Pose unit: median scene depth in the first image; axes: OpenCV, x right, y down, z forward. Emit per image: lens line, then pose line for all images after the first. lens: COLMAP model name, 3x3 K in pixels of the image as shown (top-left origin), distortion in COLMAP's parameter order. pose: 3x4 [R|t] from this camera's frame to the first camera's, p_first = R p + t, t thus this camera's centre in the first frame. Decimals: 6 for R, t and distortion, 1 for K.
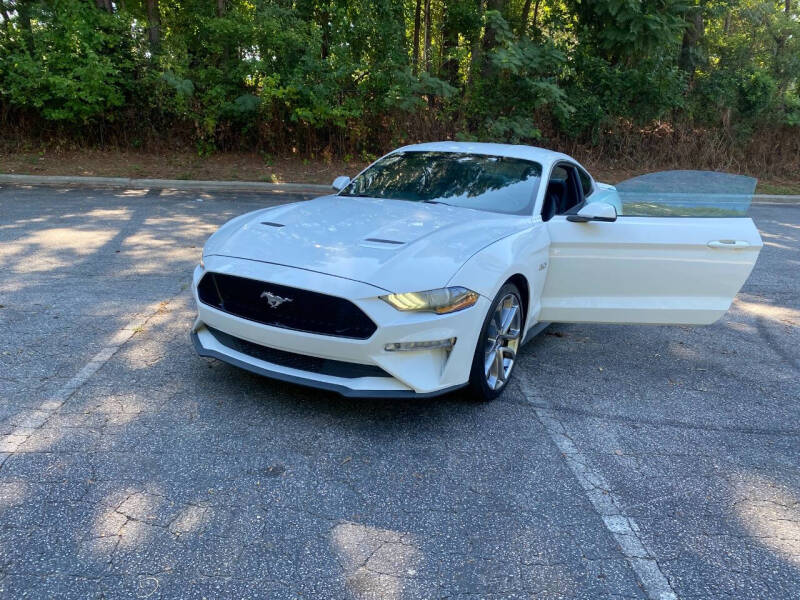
lens RADIAL K [[643.9, 0, 391.8], [0, 643.9, 302.7], [0, 0, 1]] dist [0.009884, 0.004396]
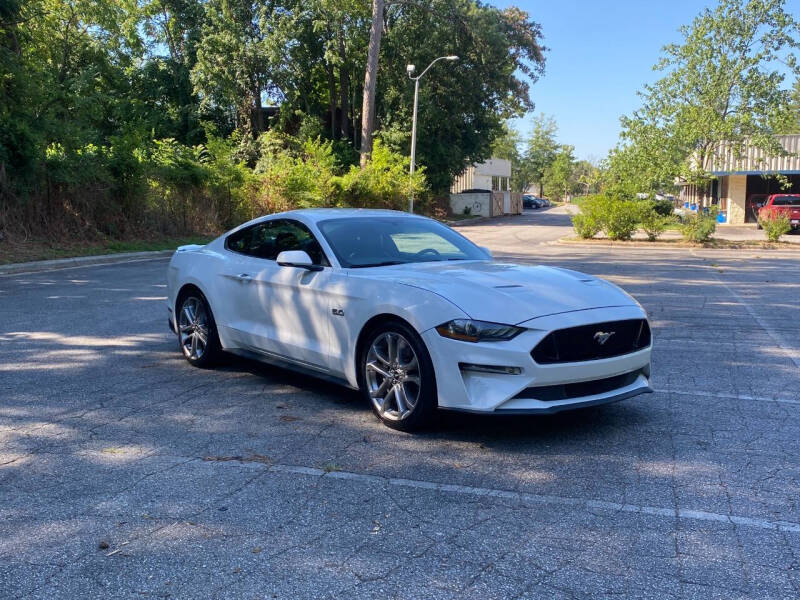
lens RADIAL K [[834.3, 0, 401.4], [0, 834.3, 323.4], [0, 0, 1]] dist [0.183334, -0.523027]
pose [[0.334263, -0.162224, 0.928413, -0.399498], [0.252066, 0.964578, 0.077790, -0.055663], [-0.908147, 0.208019, 0.363314, 0.173321]]
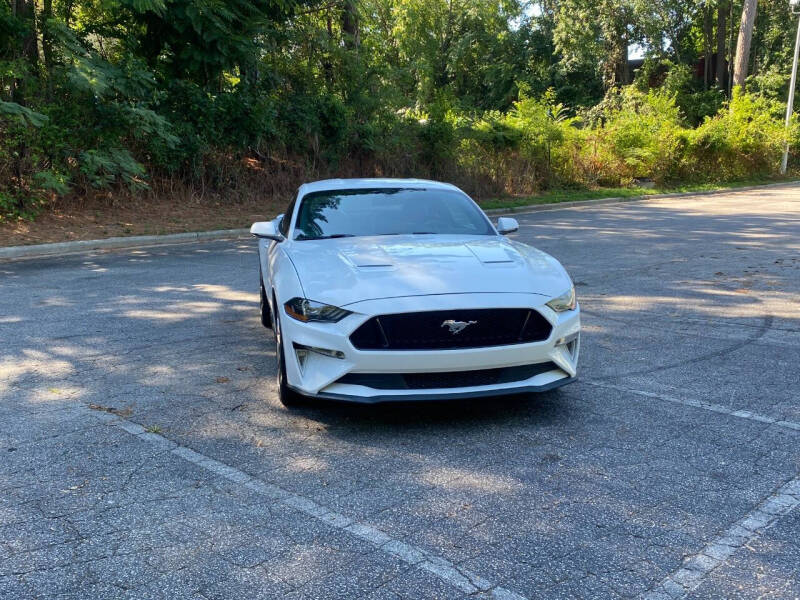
lens RADIAL K [[833.0, 0, 399.2], [0, 833.0, 319.9], [0, 0, 1]] dist [0.069836, -0.148517]
pose [[0.744787, -0.166752, 0.646132, -0.262304], [0.213084, 0.977012, 0.006527, -0.009900], [-0.632367, 0.132819, 0.763198, -0.002273]]
